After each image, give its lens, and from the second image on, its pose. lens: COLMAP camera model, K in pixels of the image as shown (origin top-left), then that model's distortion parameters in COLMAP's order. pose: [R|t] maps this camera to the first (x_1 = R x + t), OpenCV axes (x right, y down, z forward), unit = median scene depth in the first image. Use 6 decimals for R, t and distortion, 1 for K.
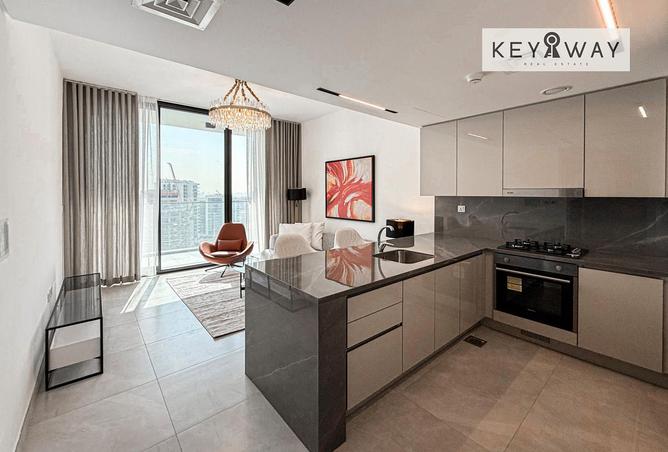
lens RADIAL K [[279.0, 0, 333.1], [0, 279.0, 194.8], [0, 0, 1]] dist [0.000646, 0.000060]
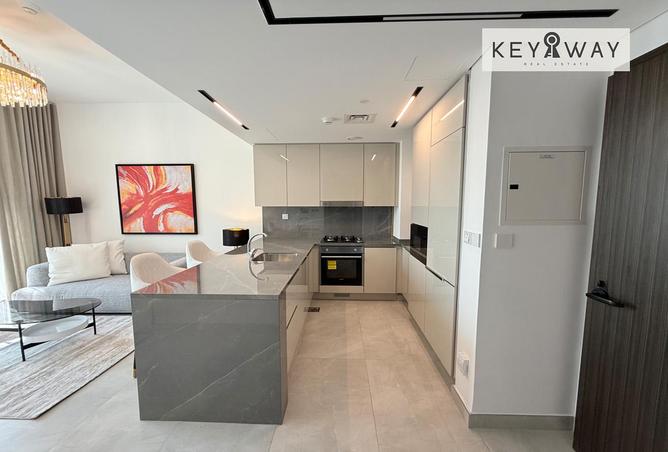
lens RADIAL K [[266.8, 0, 334.0], [0, 266.8, 226.0], [0, 0, 1]] dist [0.000370, -0.000042]
pose [[0.669635, -0.063739, 0.739950, -0.211386], [0.004842, 0.996664, 0.081470, -0.002786], [-0.742674, -0.050973, 0.667710, 0.026073]]
